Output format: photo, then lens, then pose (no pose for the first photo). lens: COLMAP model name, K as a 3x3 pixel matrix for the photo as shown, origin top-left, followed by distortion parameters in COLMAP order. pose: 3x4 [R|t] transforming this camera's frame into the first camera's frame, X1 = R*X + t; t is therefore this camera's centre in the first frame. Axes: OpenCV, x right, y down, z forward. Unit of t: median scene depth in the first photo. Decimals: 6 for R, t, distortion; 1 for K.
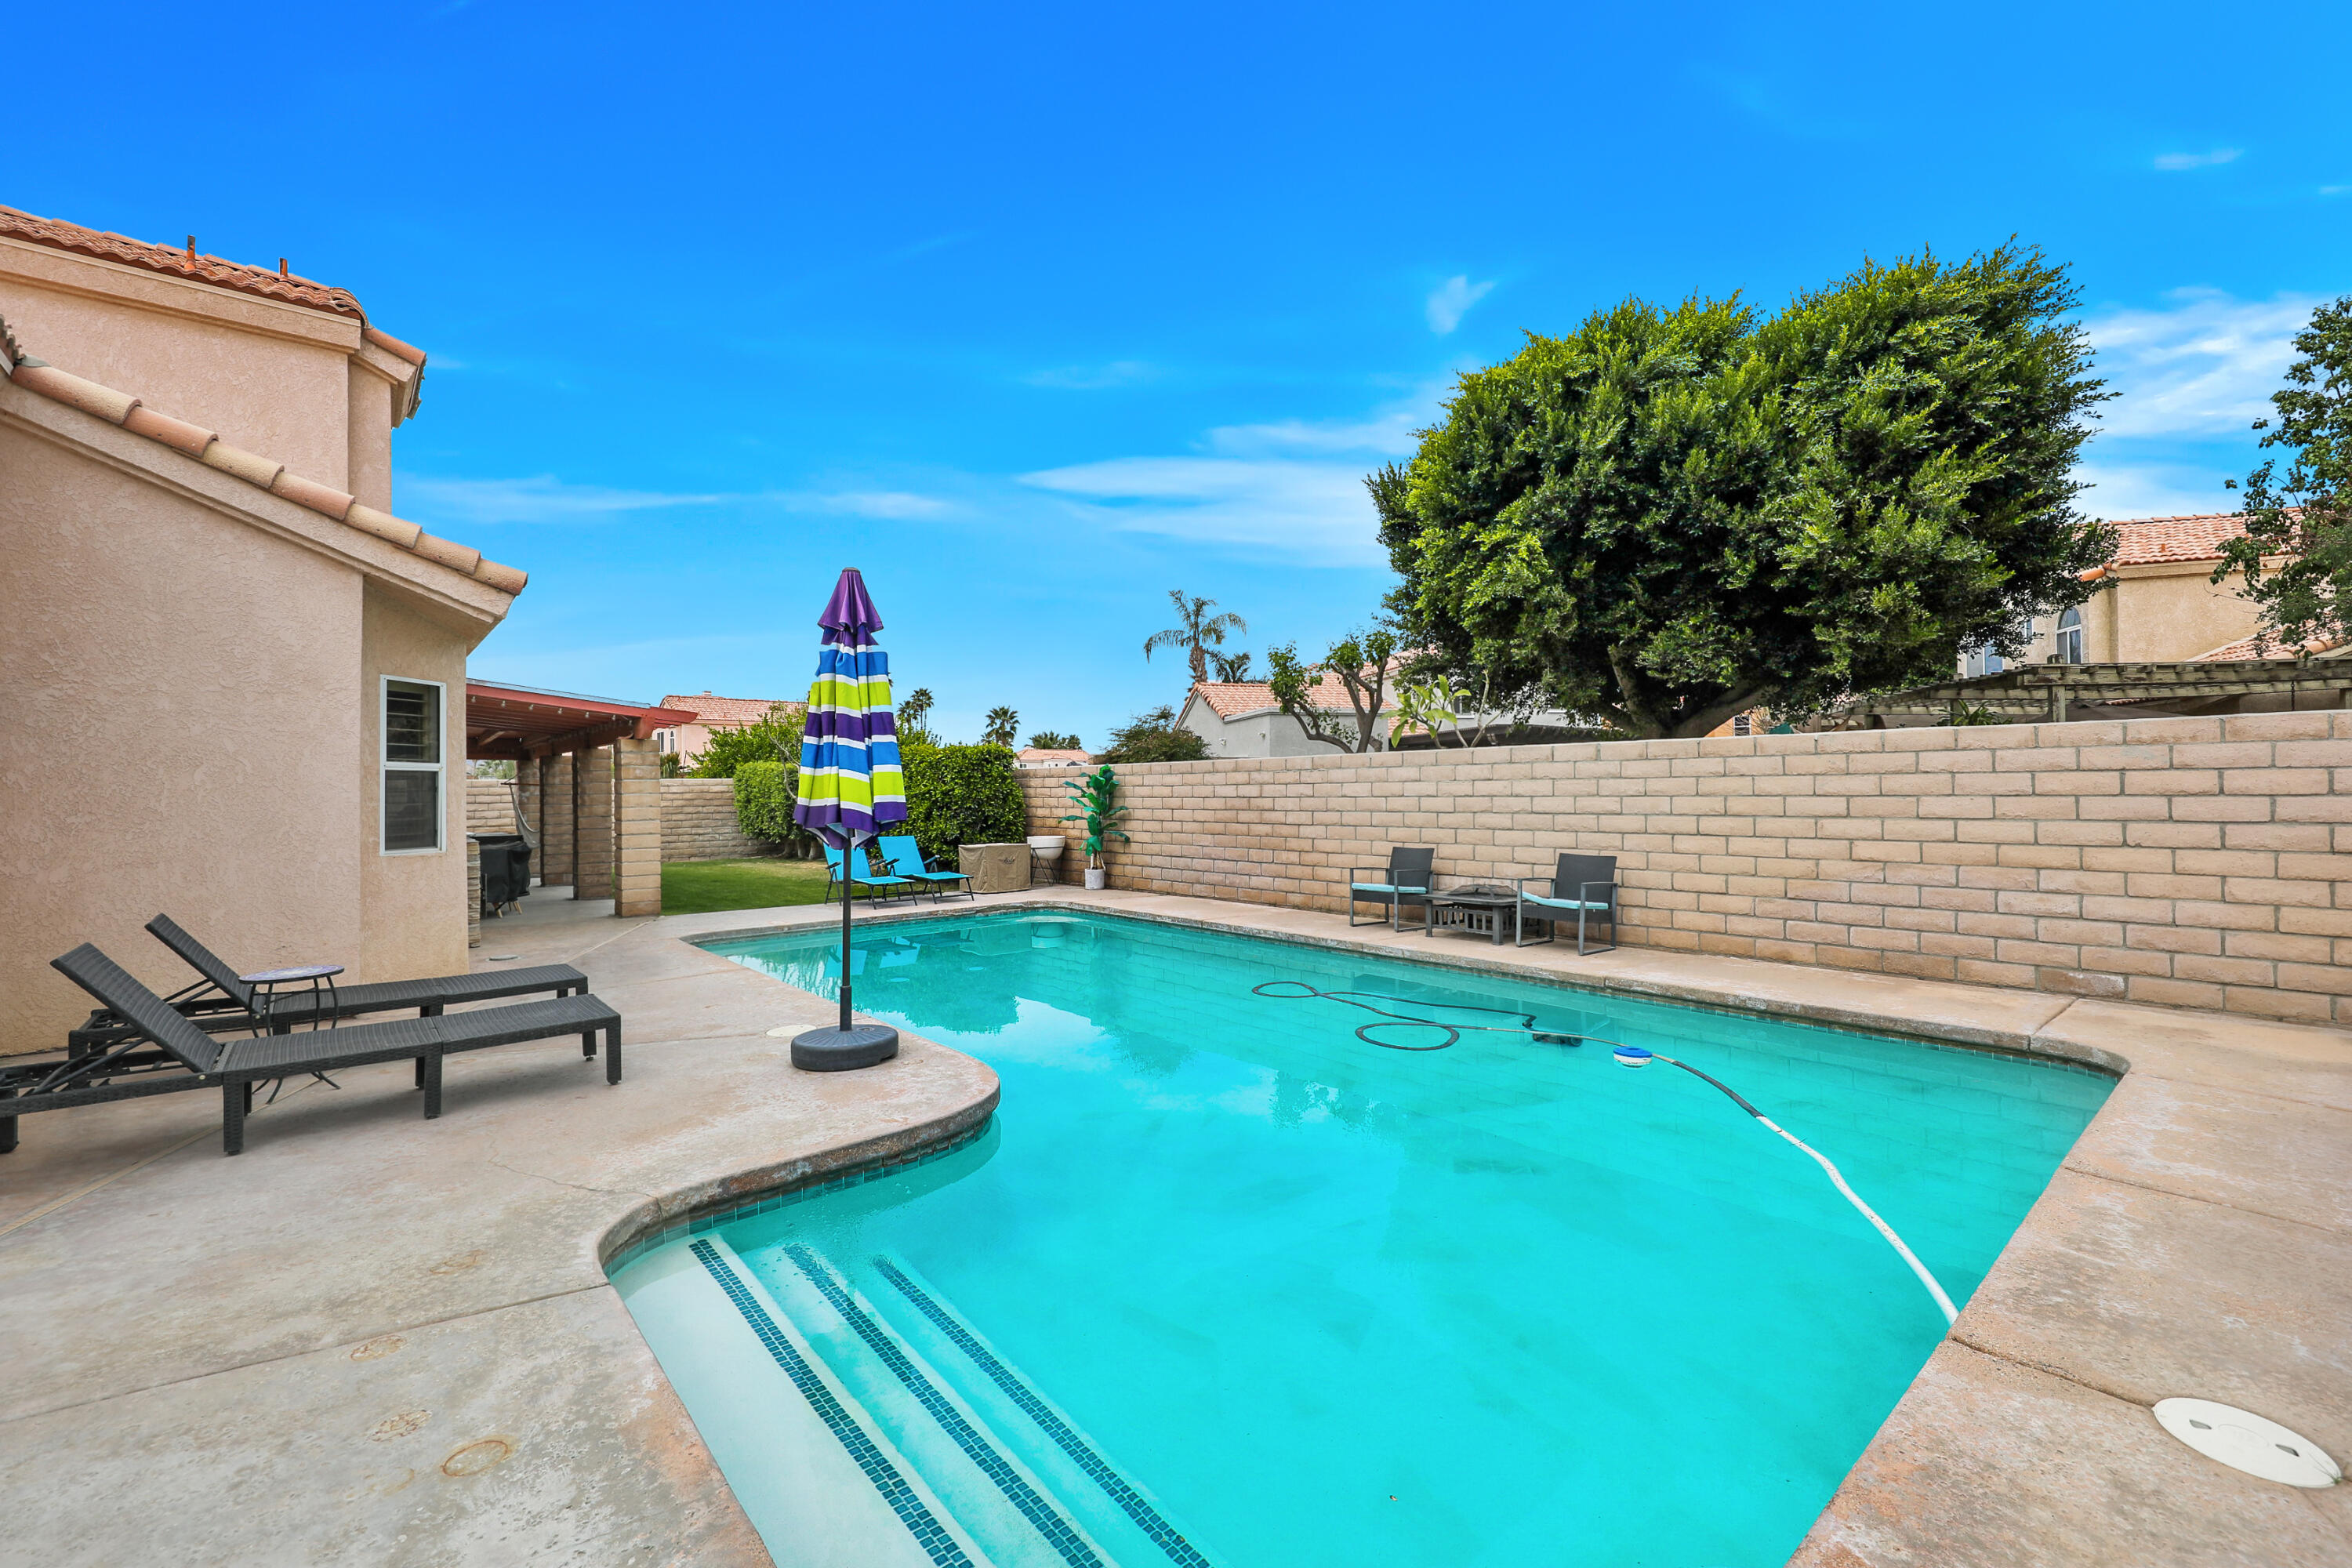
lens RADIAL K [[972.4, 0, 1180.8], [0, 972.4, 785.7], [0, 0, 1]] dist [-0.001363, -0.000141]
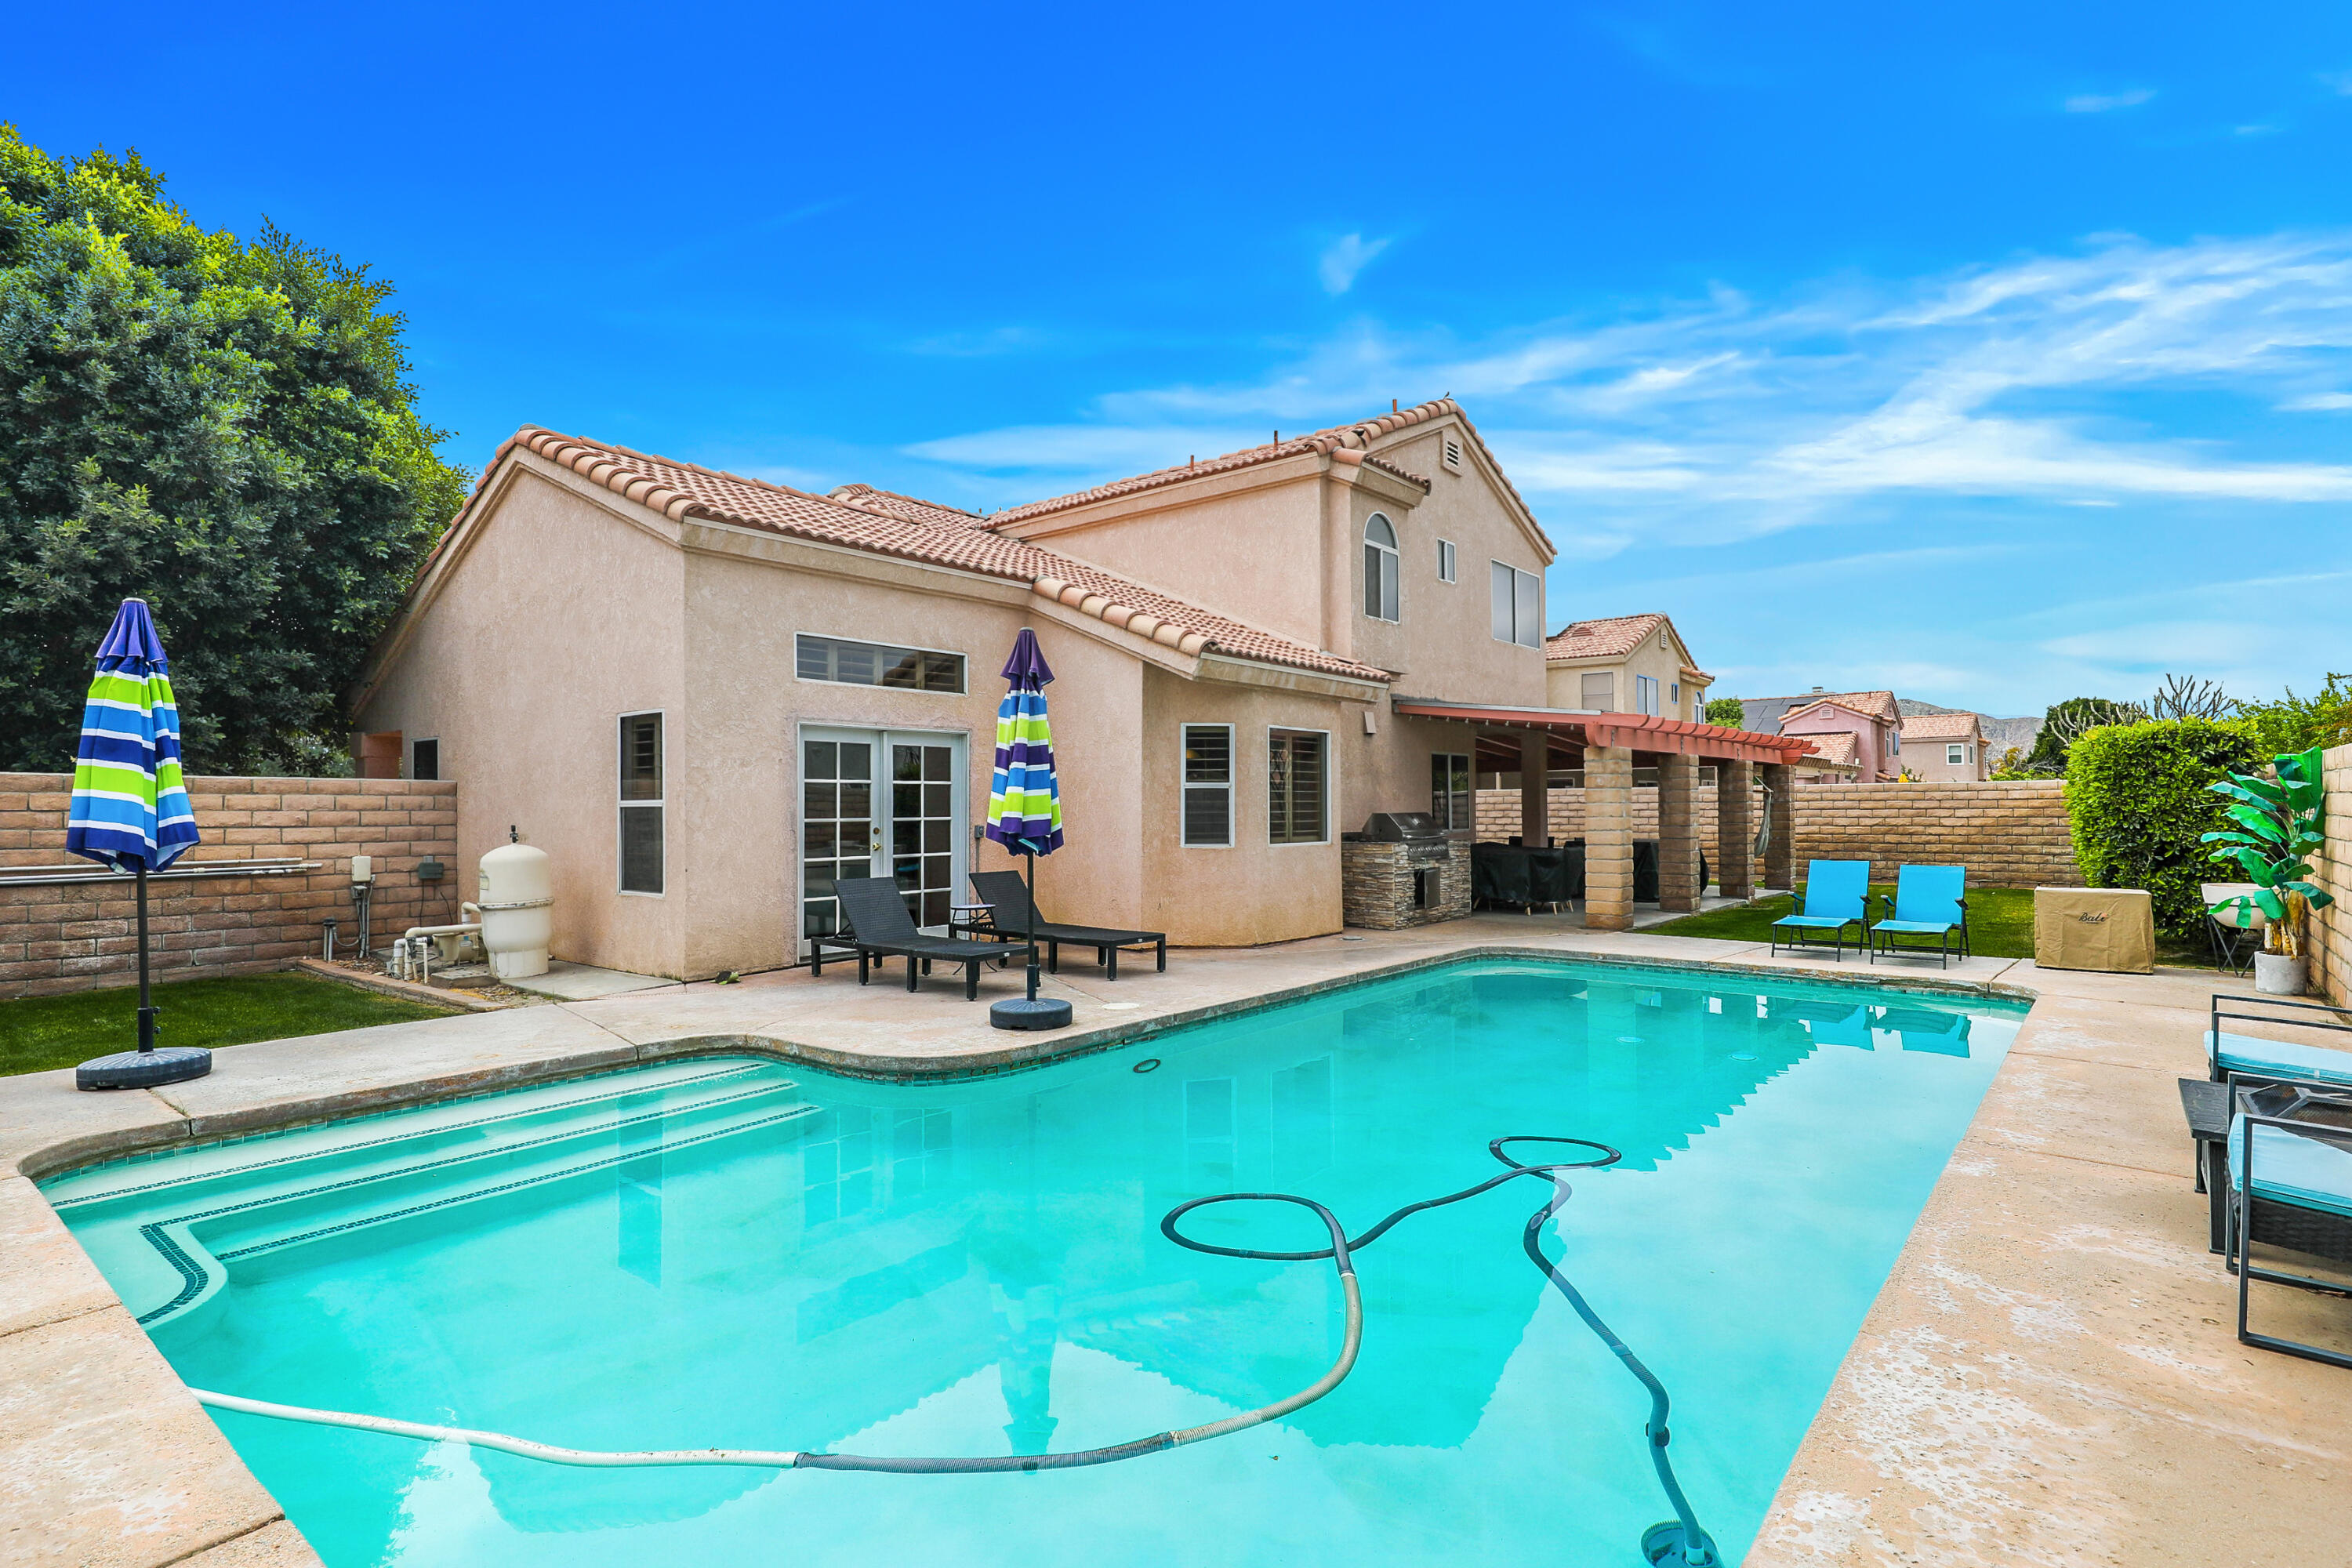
lens RADIAL K [[1098.6, 0, 1181.7], [0, 1098.6, 793.7], [0, 0, 1]] dist [0.005541, 0.000791]
pose [[0.191582, -0.001665, -0.981475, 1.118132], [0.008091, 0.999967, -0.000117, -0.011405], [0.981443, -0.007919, 0.191589, 0.954291]]
